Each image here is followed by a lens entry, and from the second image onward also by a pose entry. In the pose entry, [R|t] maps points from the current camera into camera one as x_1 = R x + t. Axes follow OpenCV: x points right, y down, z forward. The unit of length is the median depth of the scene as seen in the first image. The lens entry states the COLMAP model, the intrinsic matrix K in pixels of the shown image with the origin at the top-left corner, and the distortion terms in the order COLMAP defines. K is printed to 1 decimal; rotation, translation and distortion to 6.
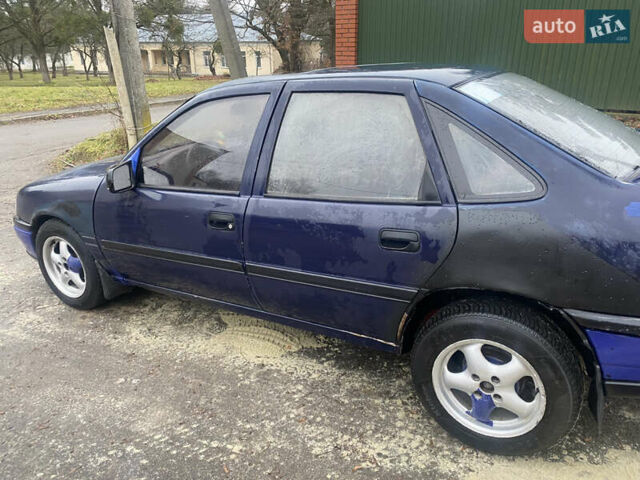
lens RADIAL K [[501.0, 0, 320.0], [0, 501.0, 240.0], [0, 0, 1]] dist [0.010621, -0.010559]
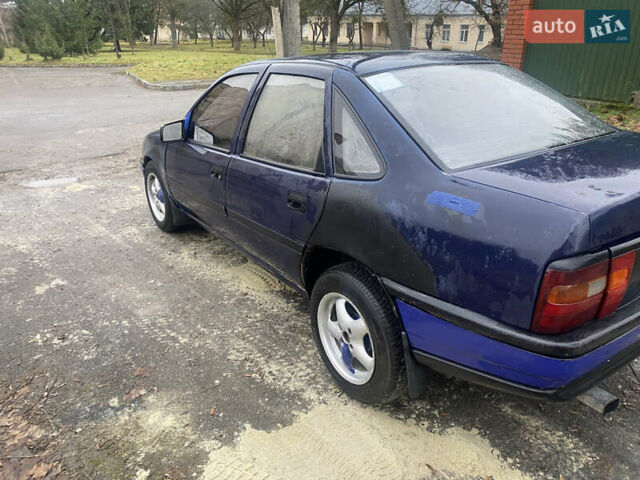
lens RADIAL K [[501.0, 0, 320.0], [0, 501.0, 240.0], [0, 0, 1]] dist [0.010621, -0.010559]
pose [[0.907325, 0.175515, -0.382042, 0.587497], [-0.156941, 0.984401, 0.079522, -0.011313], [0.390040, -0.012194, 0.920717, -0.081070]]
